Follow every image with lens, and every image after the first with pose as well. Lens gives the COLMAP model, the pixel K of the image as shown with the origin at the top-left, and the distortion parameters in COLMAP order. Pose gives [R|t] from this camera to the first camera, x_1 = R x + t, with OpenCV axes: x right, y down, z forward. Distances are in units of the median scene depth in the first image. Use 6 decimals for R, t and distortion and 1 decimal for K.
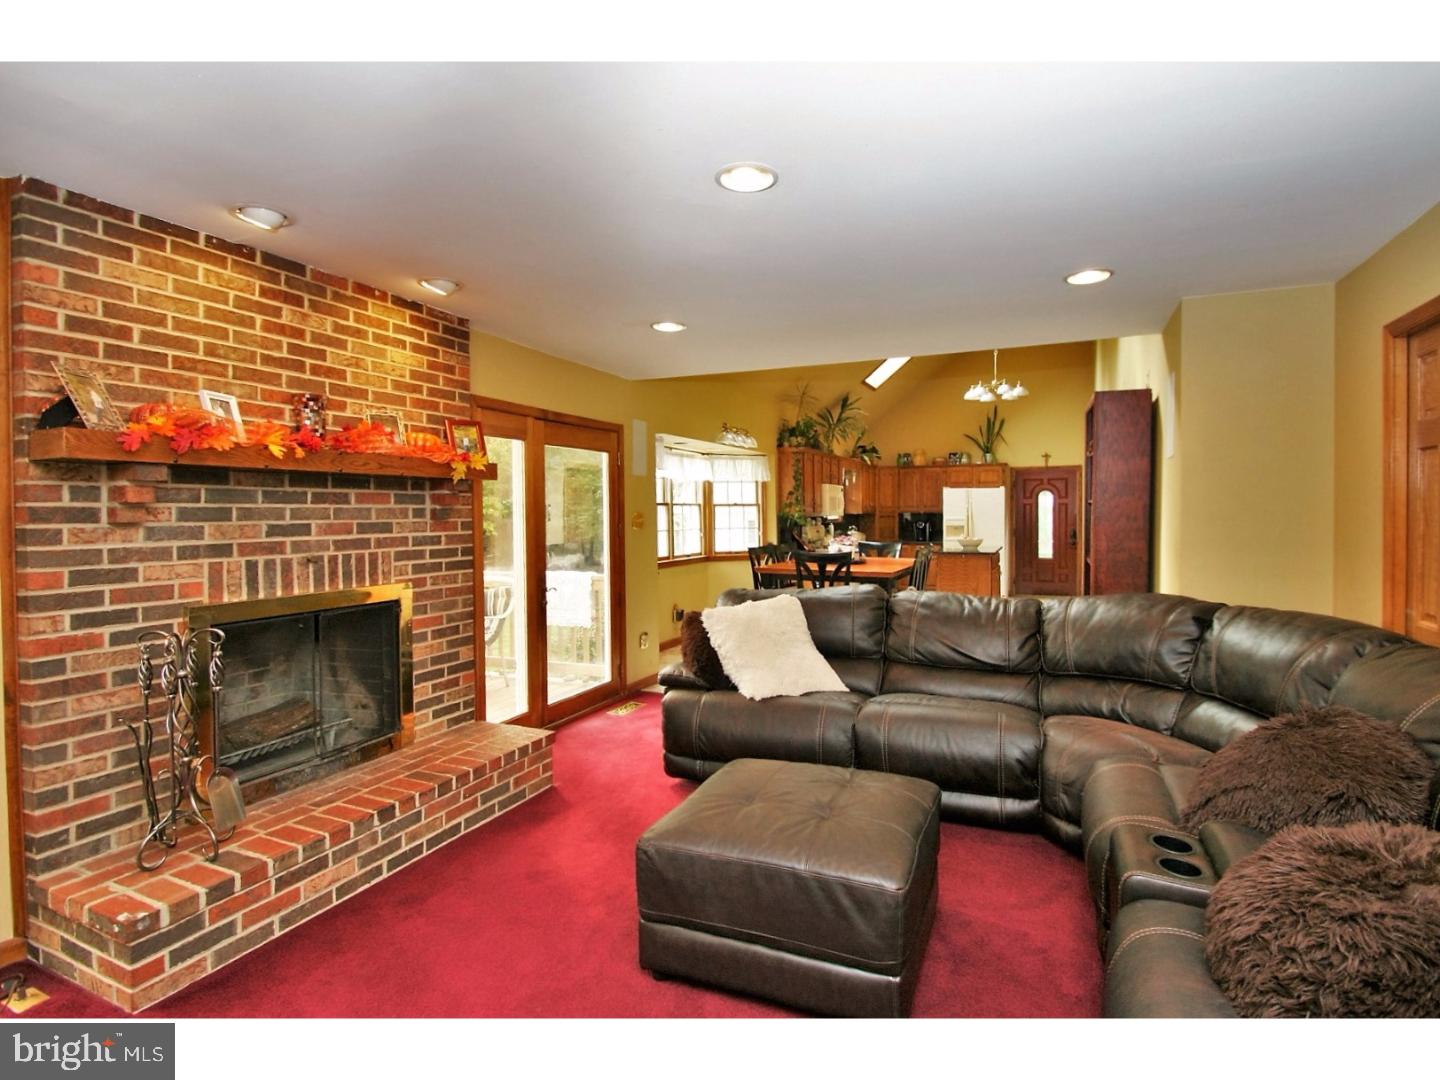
lens RADIAL K [[719.2, 0, 731.7], [0, 719.2, 531.8], [0, 0, 1]] dist [0.004146, -0.012511]
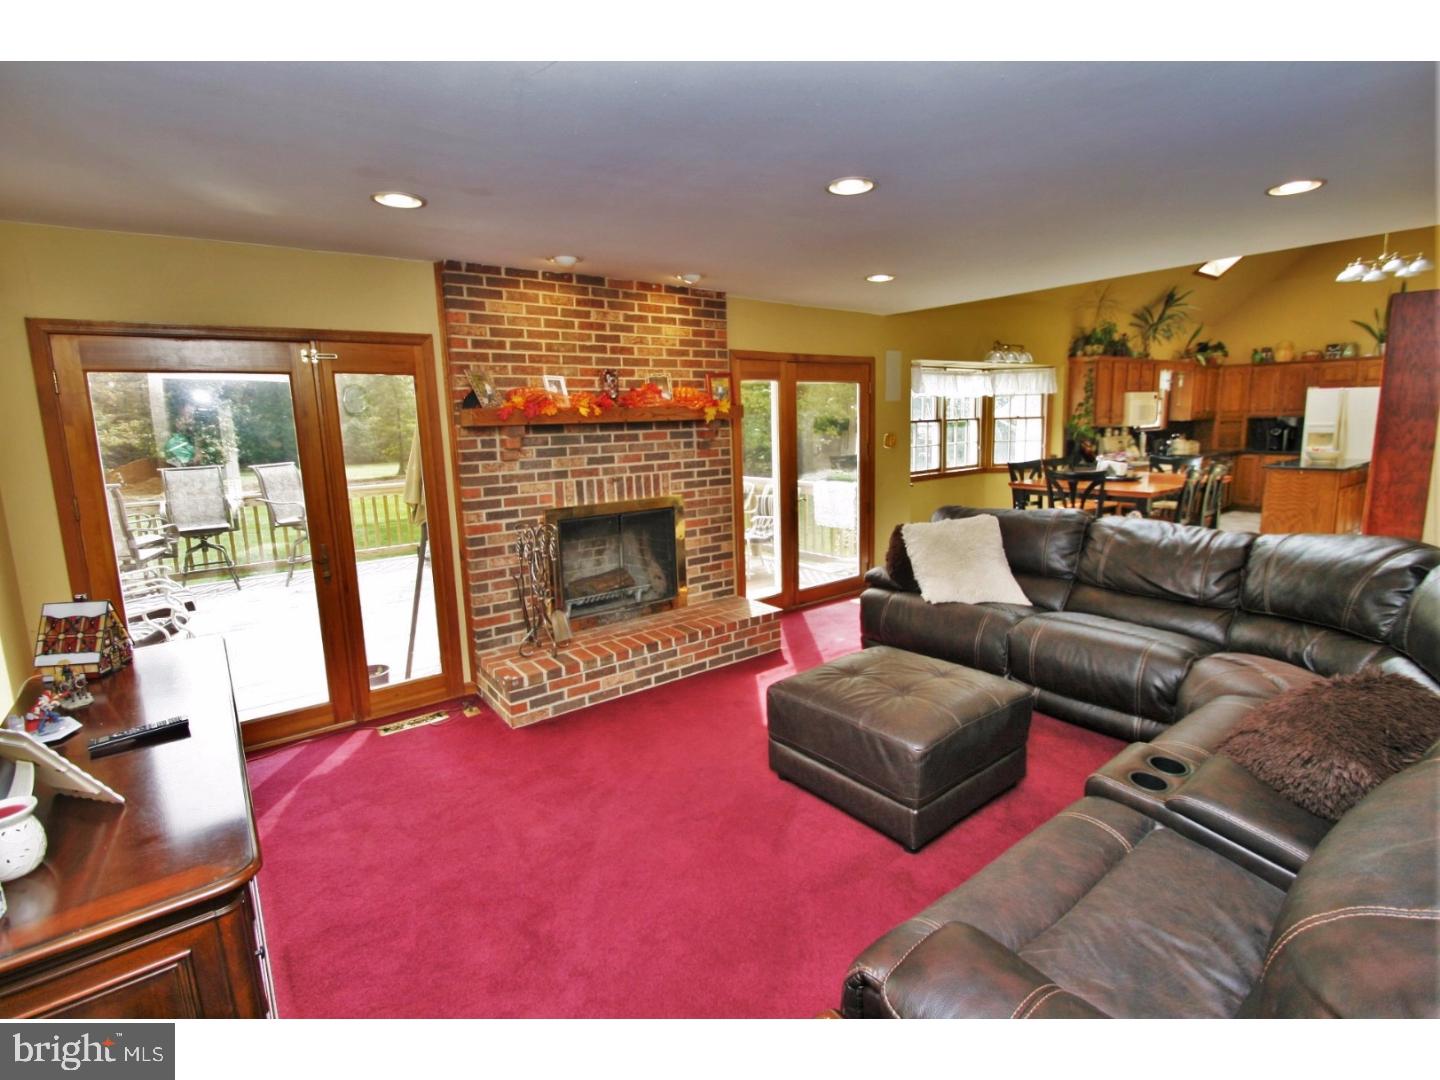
lens RADIAL K [[671.5, 0, 734.0], [0, 671.5, 532.4], [0, 0, 1]] dist [-0.000956, -0.006959]
pose [[0.878436, 0.062597, -0.473742, 0.270377], [0.008899, 0.989068, 0.147189, -0.049276], [0.477777, -0.133512, 0.868276, -0.106756]]
